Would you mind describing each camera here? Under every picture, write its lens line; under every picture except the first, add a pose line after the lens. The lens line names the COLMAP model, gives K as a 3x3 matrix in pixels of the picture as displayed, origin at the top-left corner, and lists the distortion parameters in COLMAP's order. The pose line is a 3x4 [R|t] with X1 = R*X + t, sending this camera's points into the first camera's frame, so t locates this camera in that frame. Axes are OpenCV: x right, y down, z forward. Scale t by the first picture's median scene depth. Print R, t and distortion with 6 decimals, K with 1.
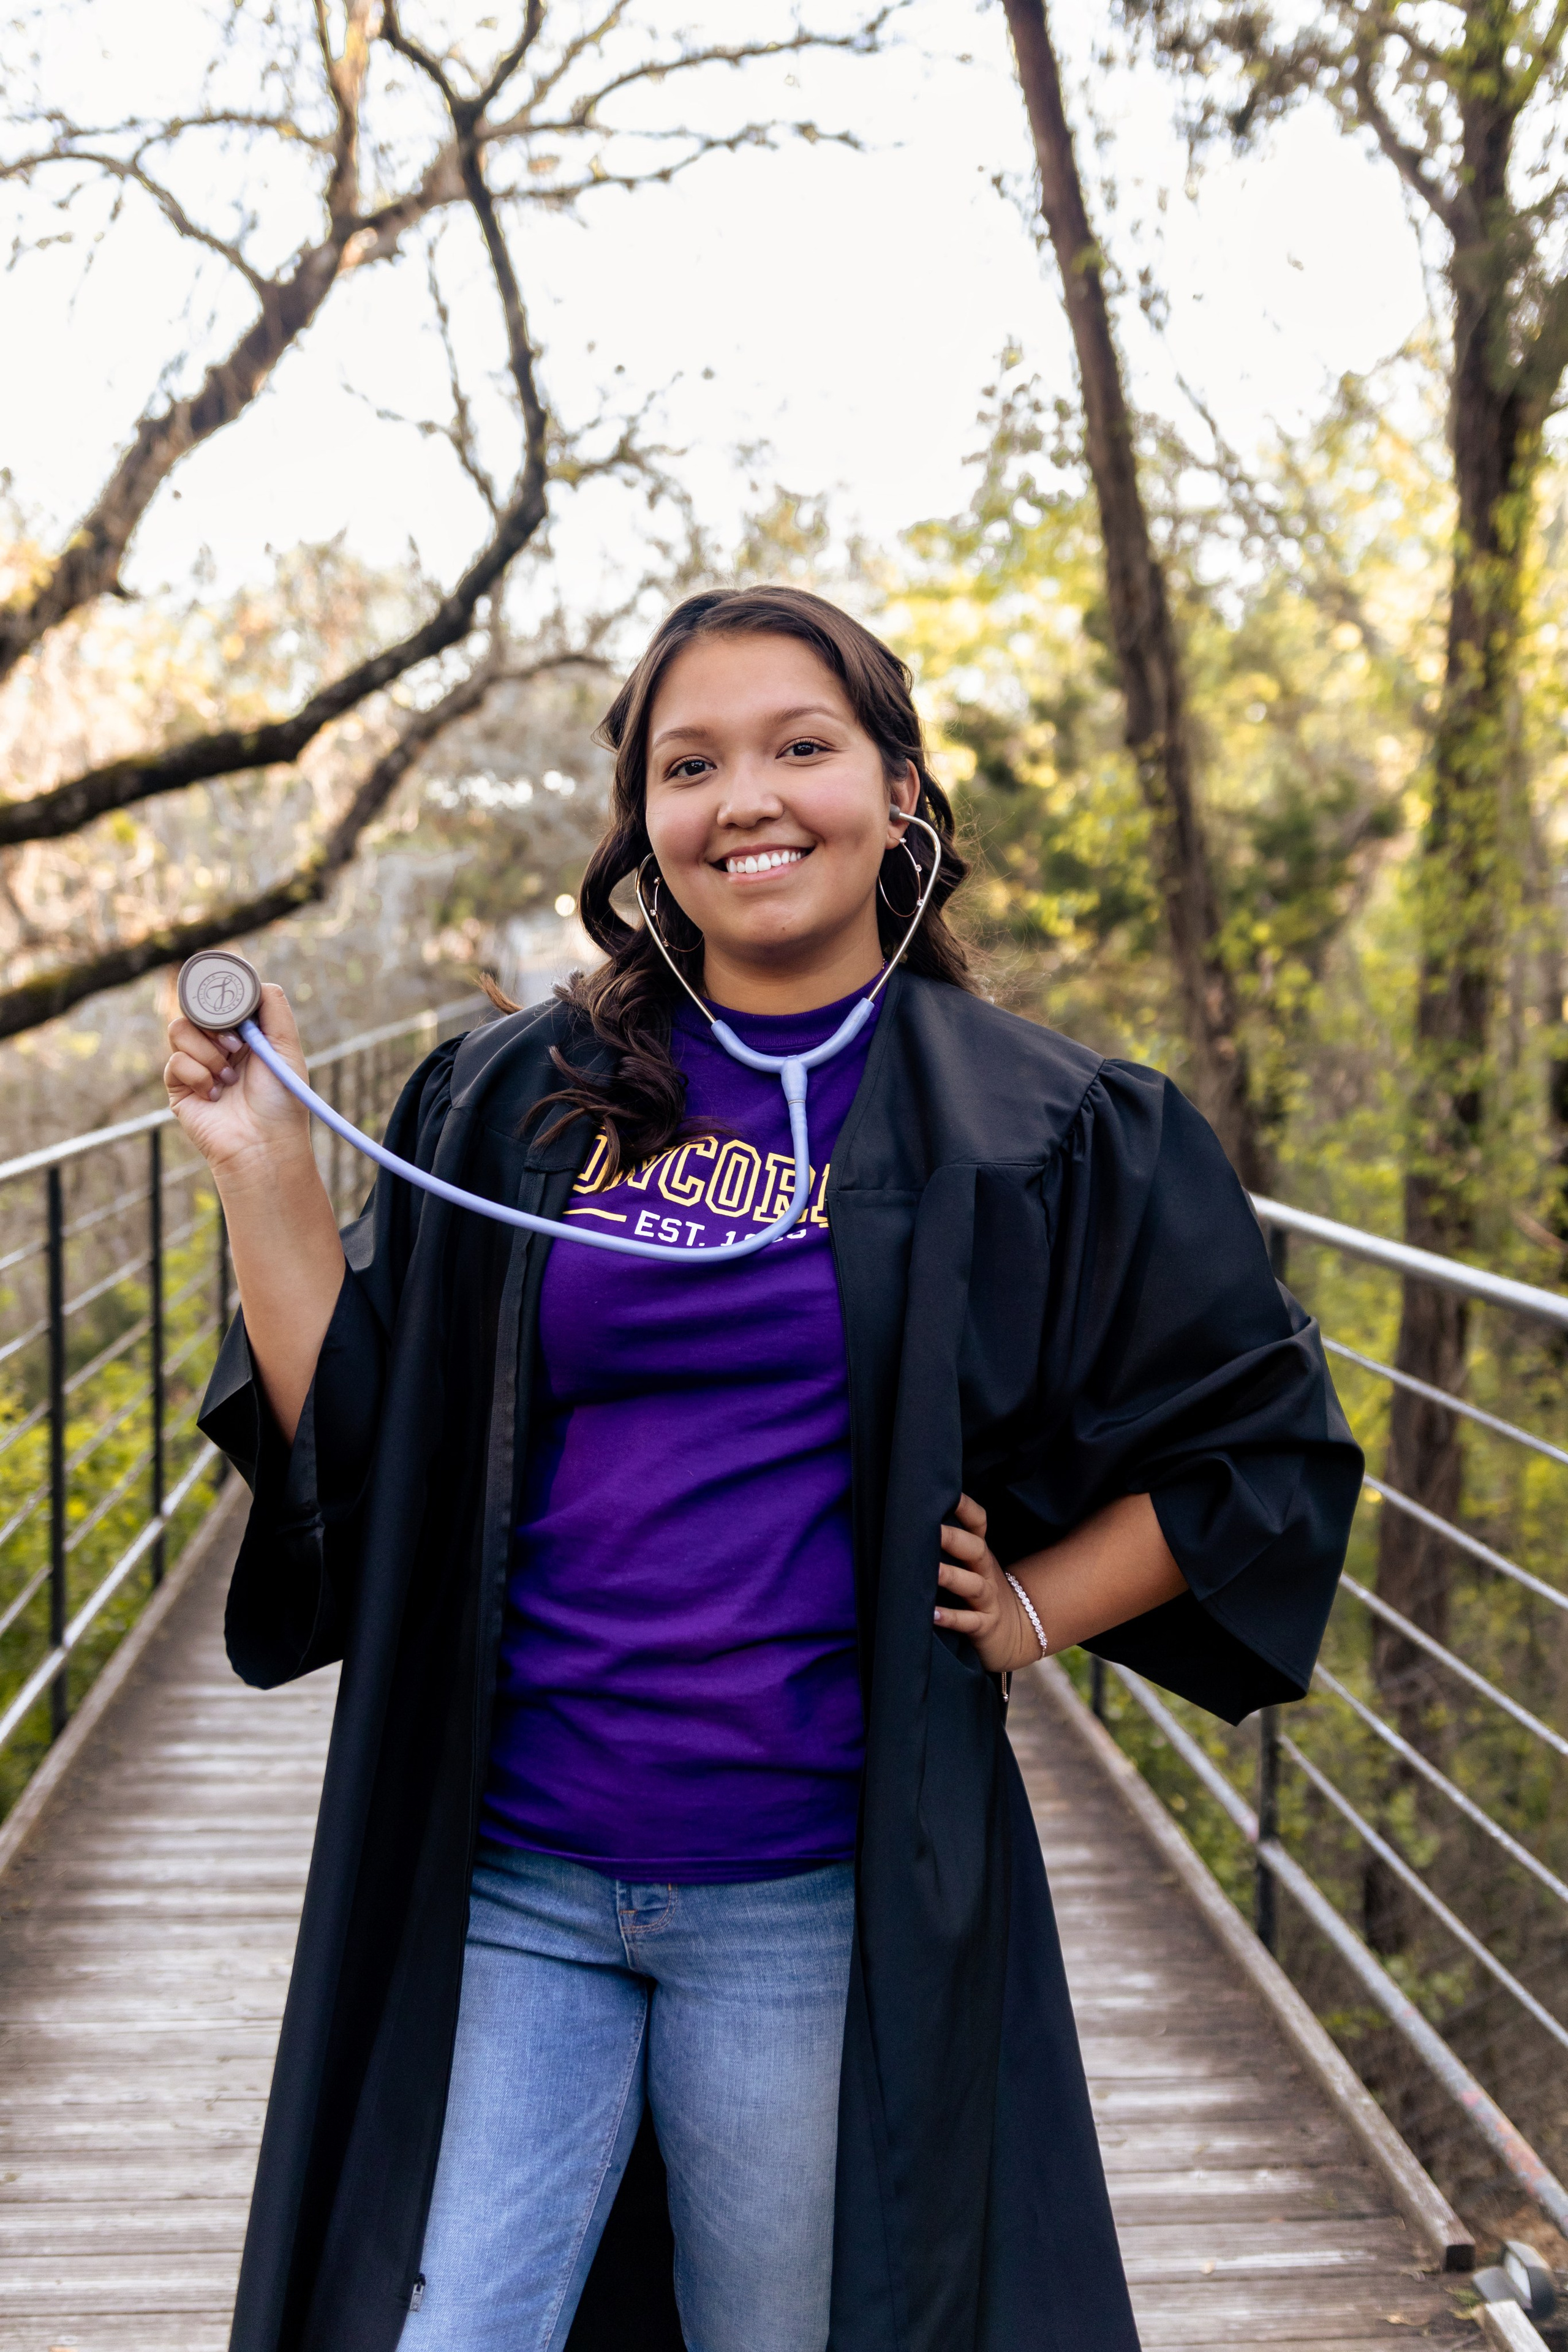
lens RADIAL K [[2659.2, 0, 835.9], [0, 2659.2, 1128.0], [0, 0, 1]] dist [0.033251, -0.075310]
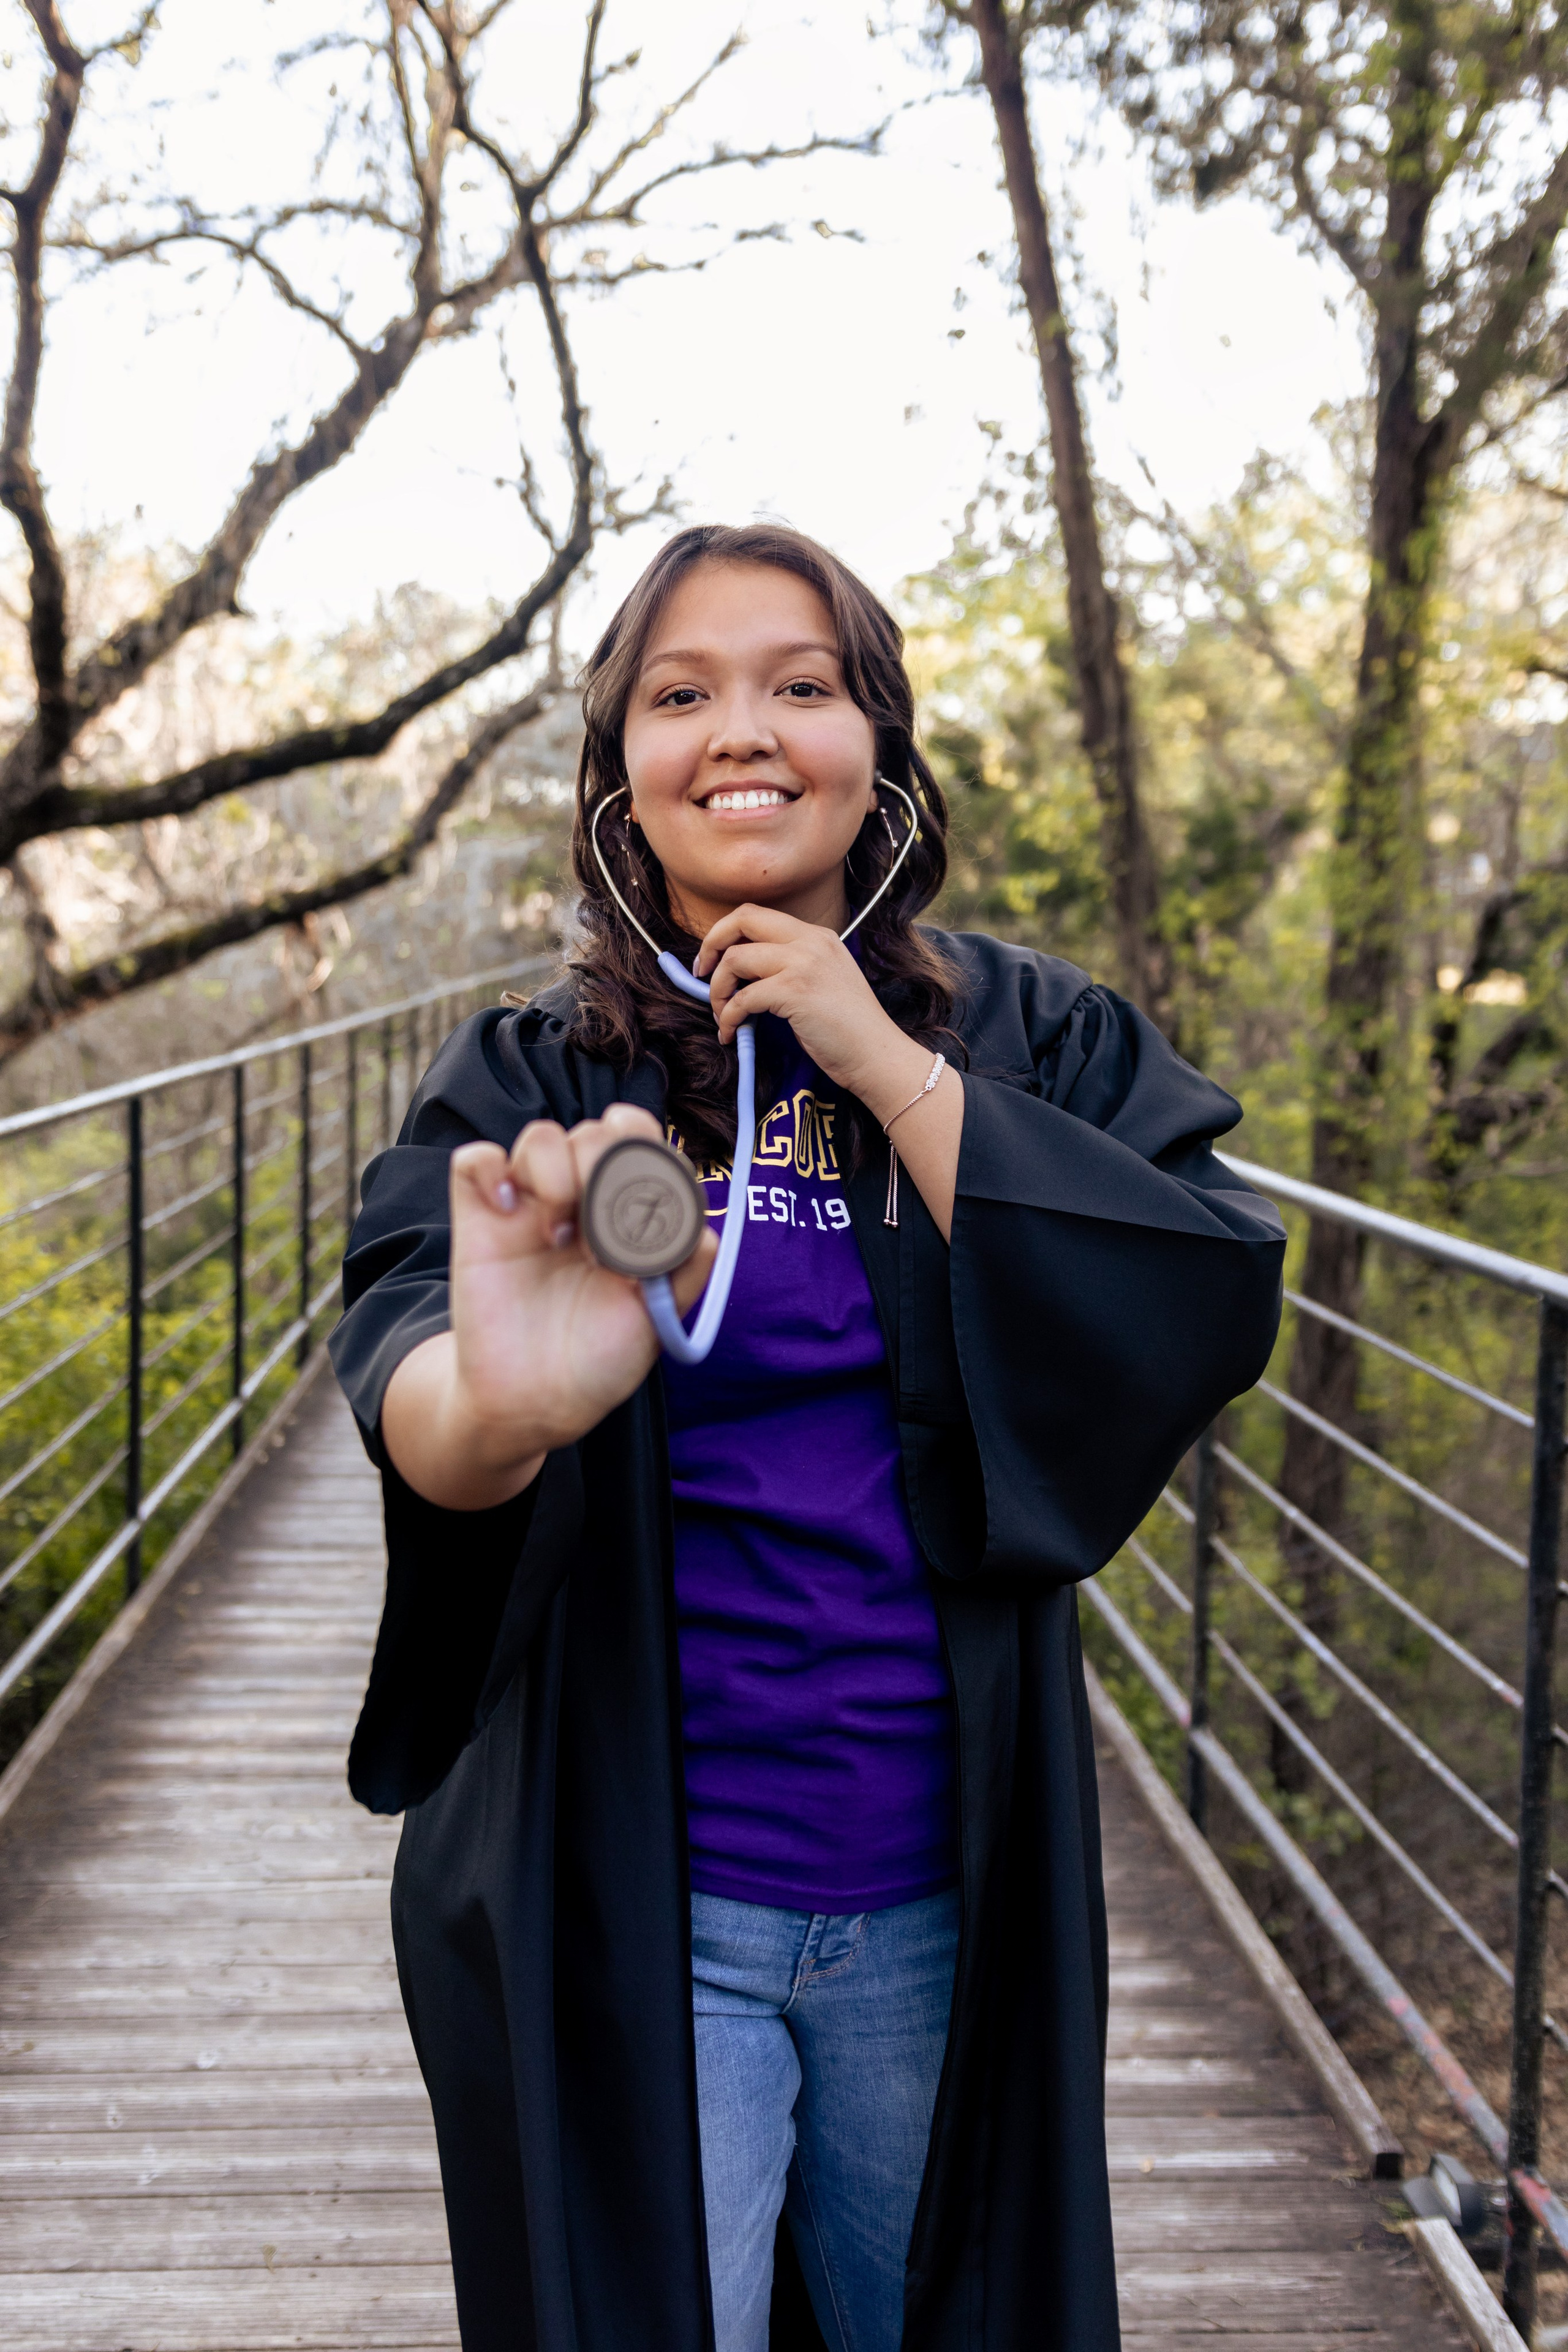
lens RADIAL K [[2515.4, 0, 775.7], [0, 2515.4, 1107.5], [0, 0, 1]] dist [0.065374, -0.031065]
pose [[0.999784, 0.015660, -0.013654, -0.007866], [-0.015514, 0.999822, 0.010752, 0.004395], [0.013820, -0.010538, 0.999849, -0.111930]]
